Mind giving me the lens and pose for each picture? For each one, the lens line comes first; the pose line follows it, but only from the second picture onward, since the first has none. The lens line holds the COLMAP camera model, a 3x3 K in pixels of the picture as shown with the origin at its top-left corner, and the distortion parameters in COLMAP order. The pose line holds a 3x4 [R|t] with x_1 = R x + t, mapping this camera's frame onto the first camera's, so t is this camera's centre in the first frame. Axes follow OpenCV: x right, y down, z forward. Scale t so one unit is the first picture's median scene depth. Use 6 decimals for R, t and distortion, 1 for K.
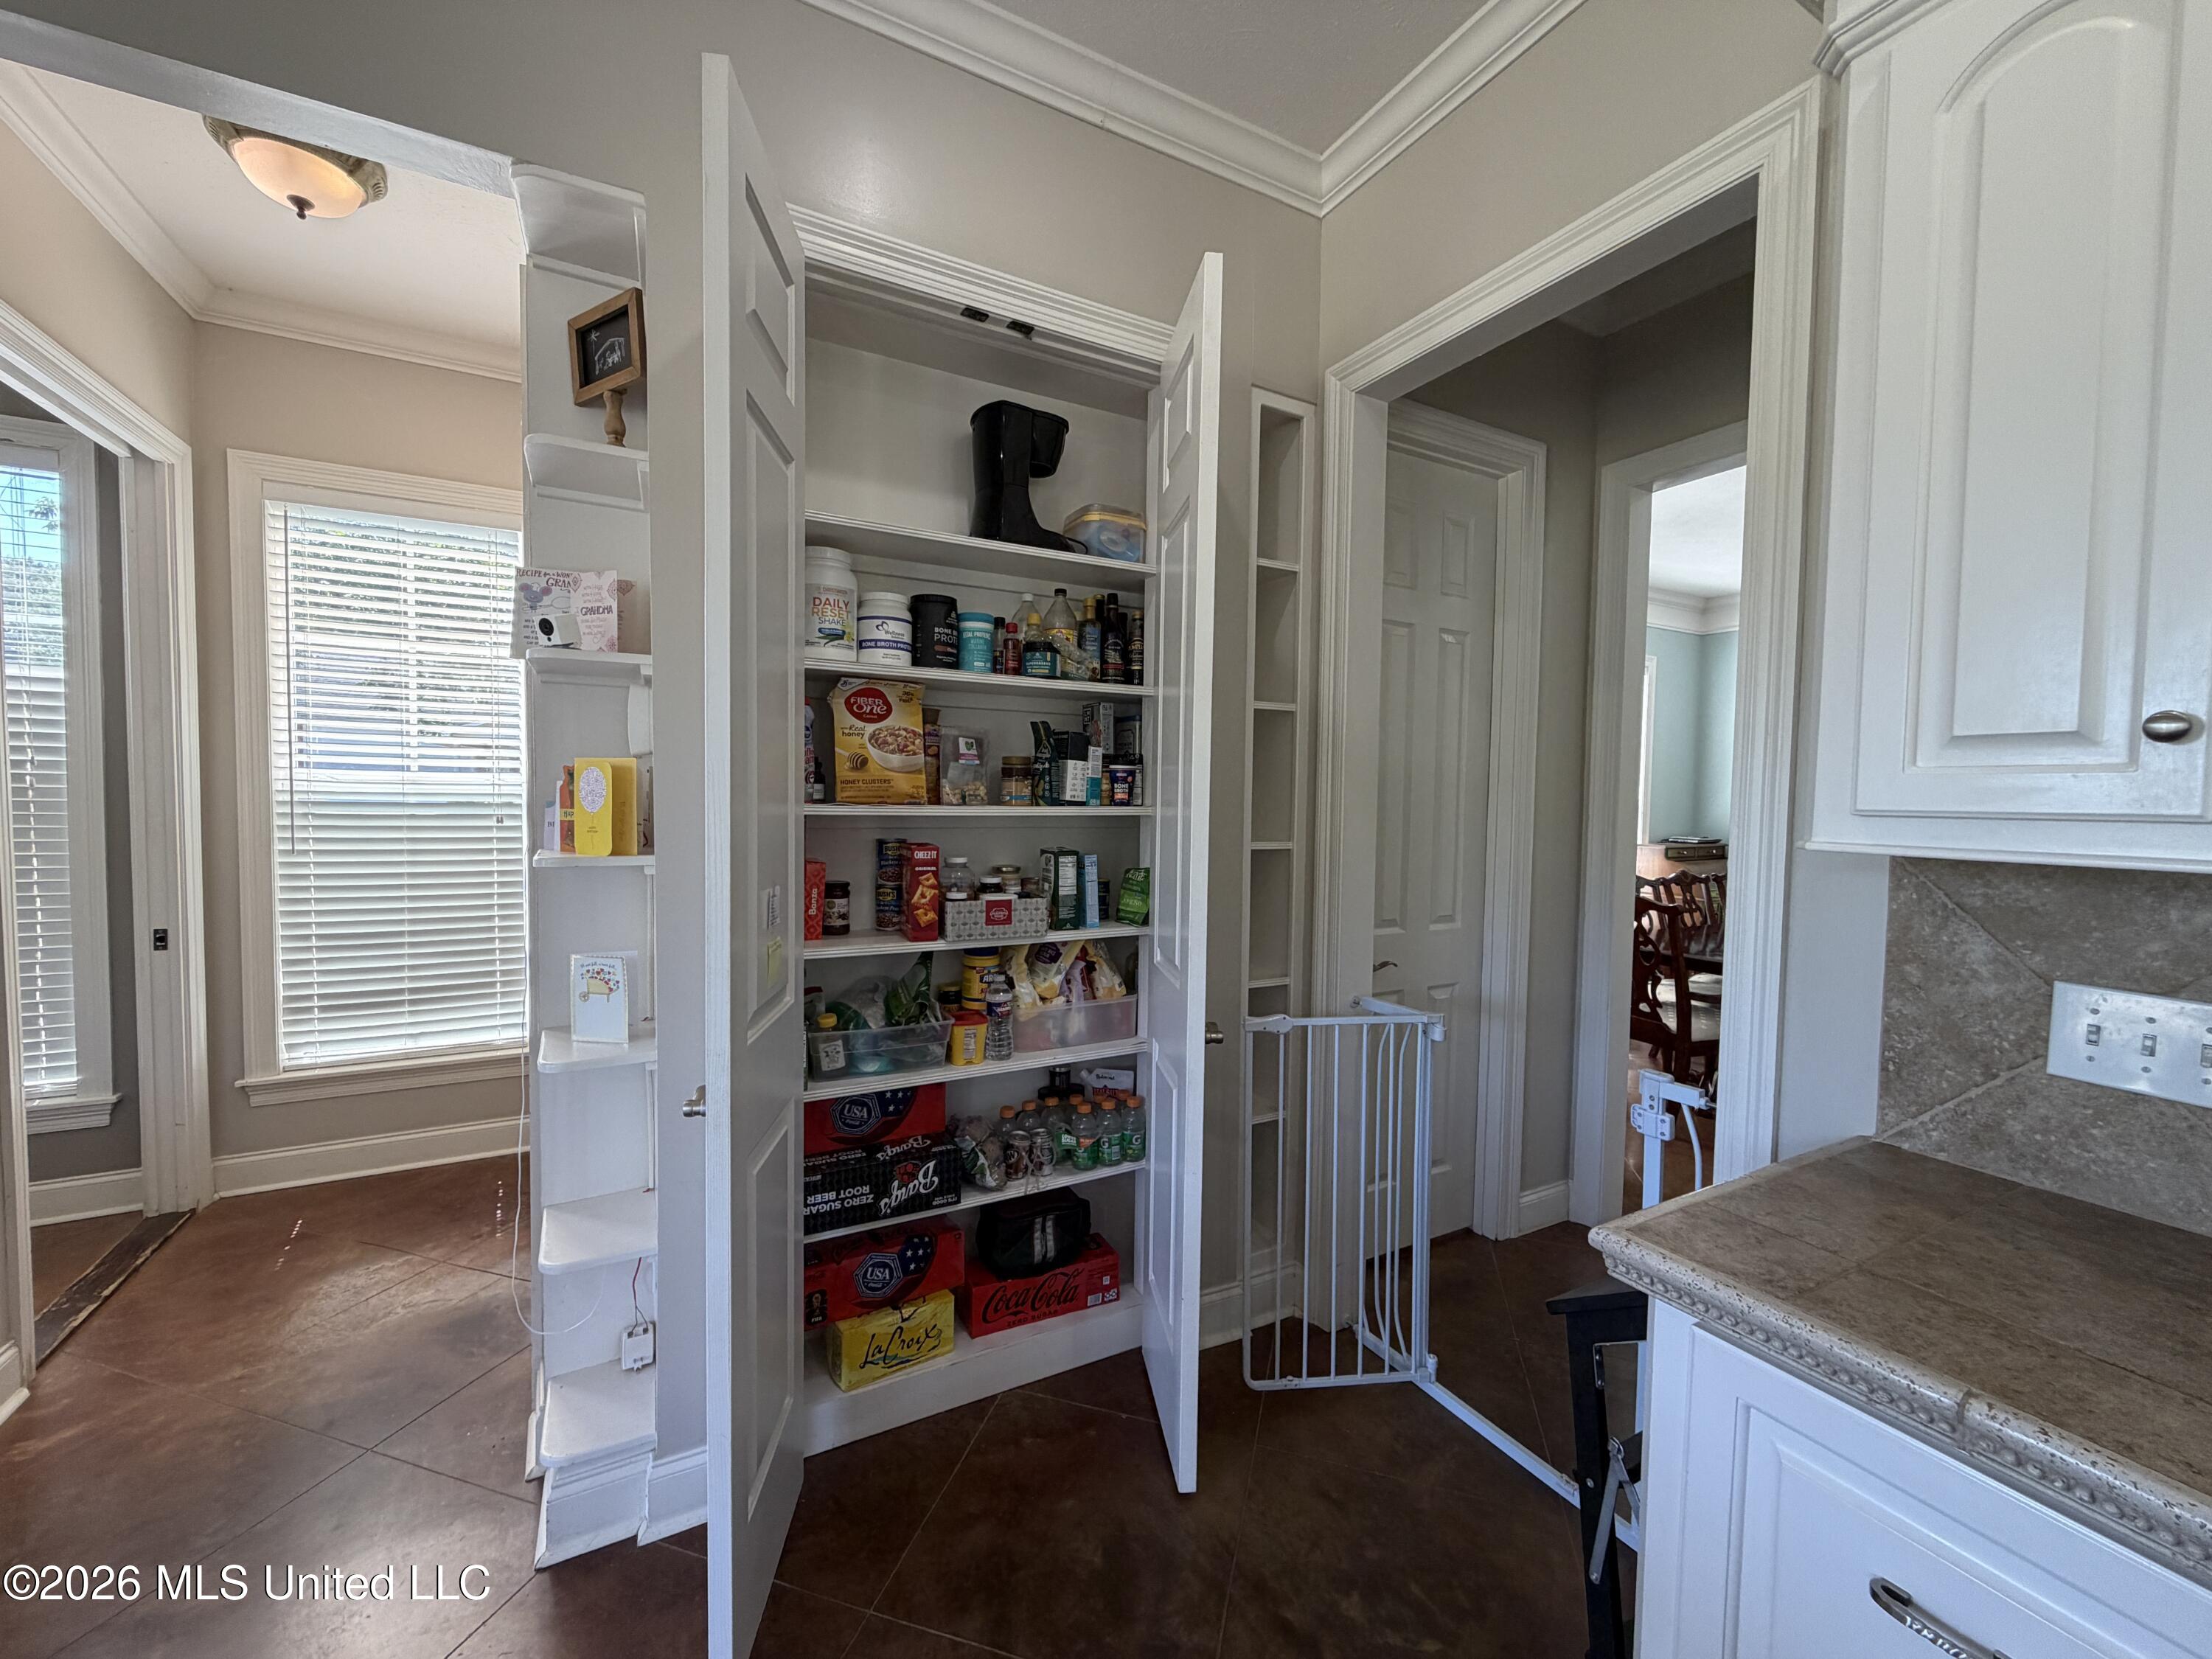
lens RADIAL K [[897.6, 0, 1103.1], [0, 897.6, 835.9], [0, 0, 1]] dist [-0.000576, 0.000434]
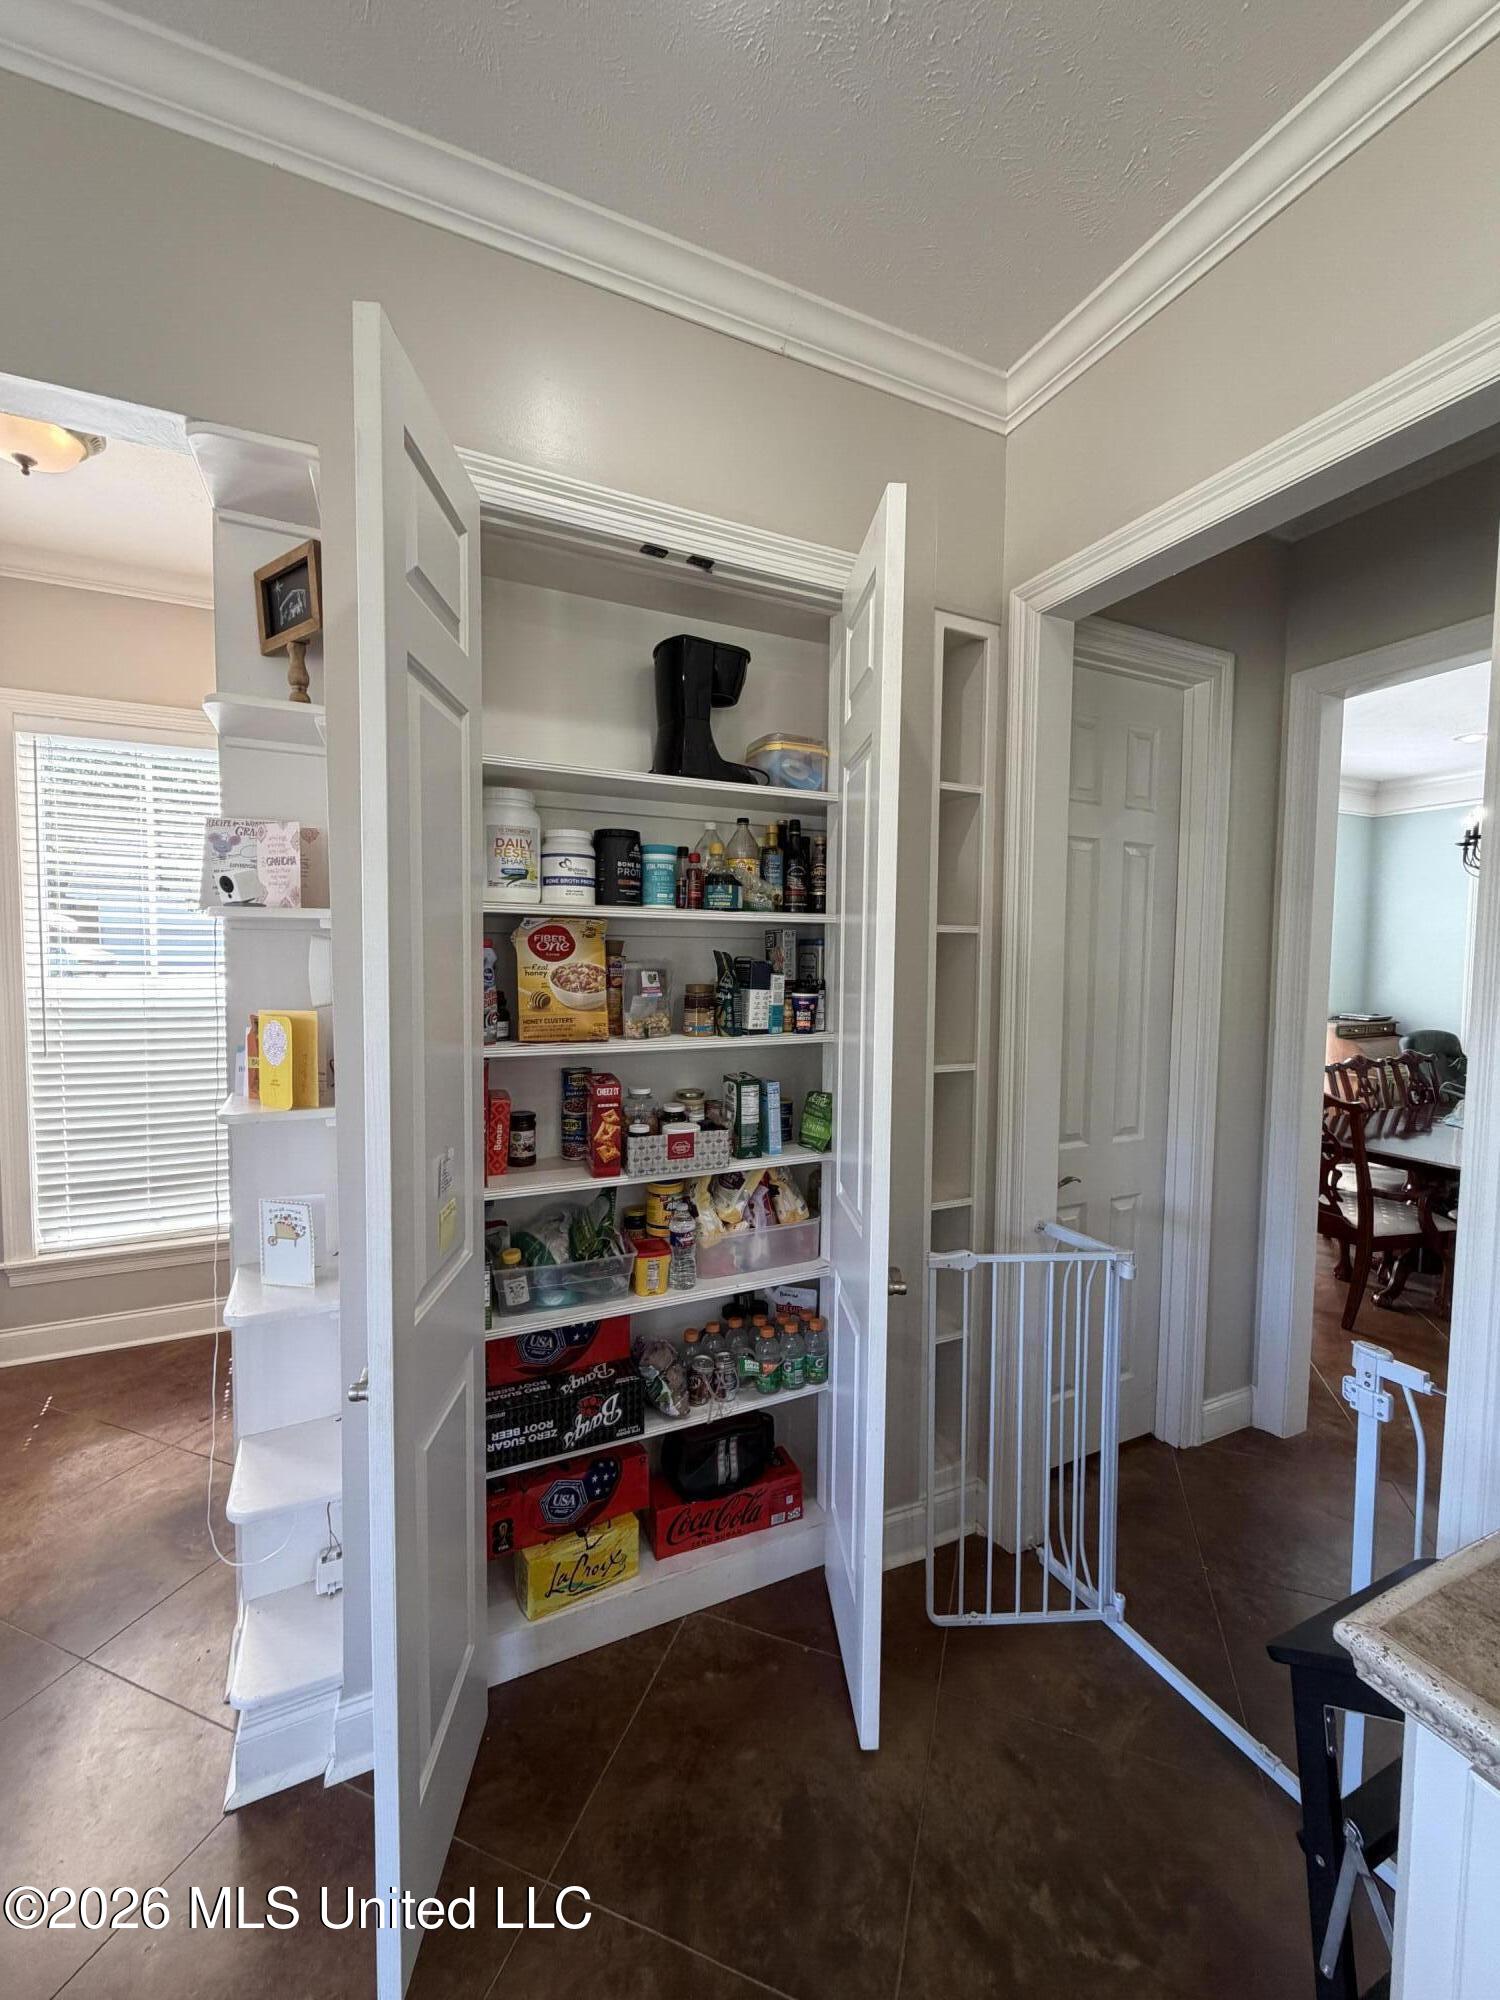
lens RADIAL K [[811.5, 0, 750.0], [0, 811.5, 1000.0], [0, 0, 1]] dist [-0.000576, 0.000434]
pose [[0.998493, -0.001400, -0.054862, 0.010785], [0.001942, 0.999950, 0.009825, -0.083425], [0.054846, -0.009917, 0.998446, 0.093448]]
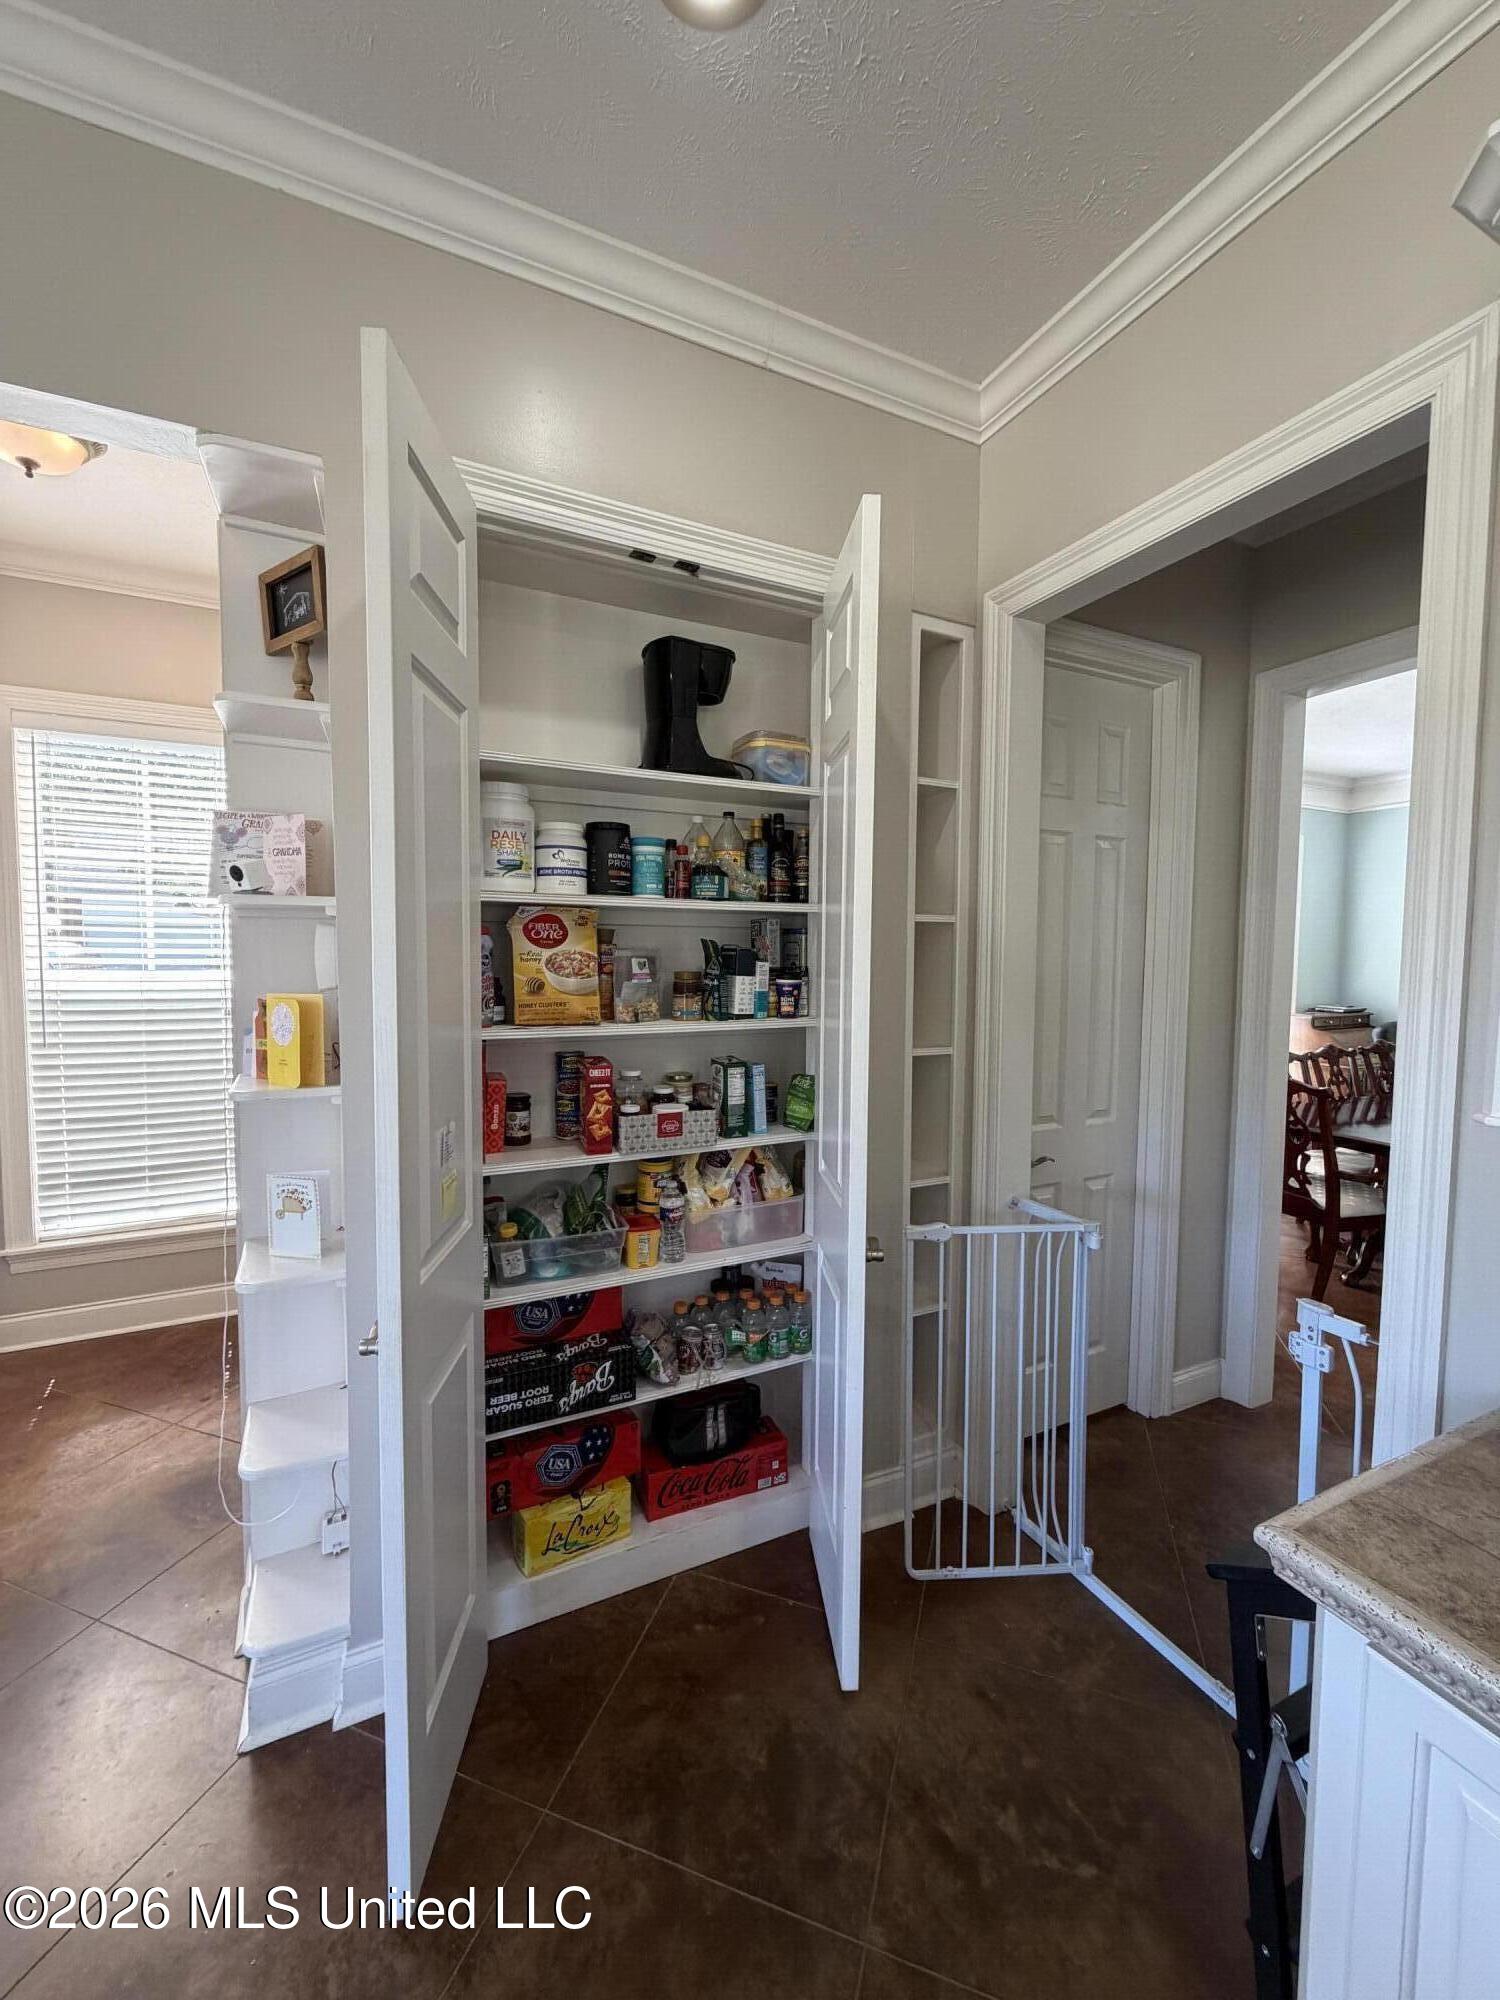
lens RADIAL K [[811.5, 0, 750.0], [0, 811.5, 1000.0], [0, 0, 1]] dist [-0.000576, 0.000434]
pose [[0.999089, -0.004013, -0.042482, 0.017774], [0.004574, 0.999903, 0.013123, -0.070234], [0.042426, -0.013305, 0.999011, 0.052465]]
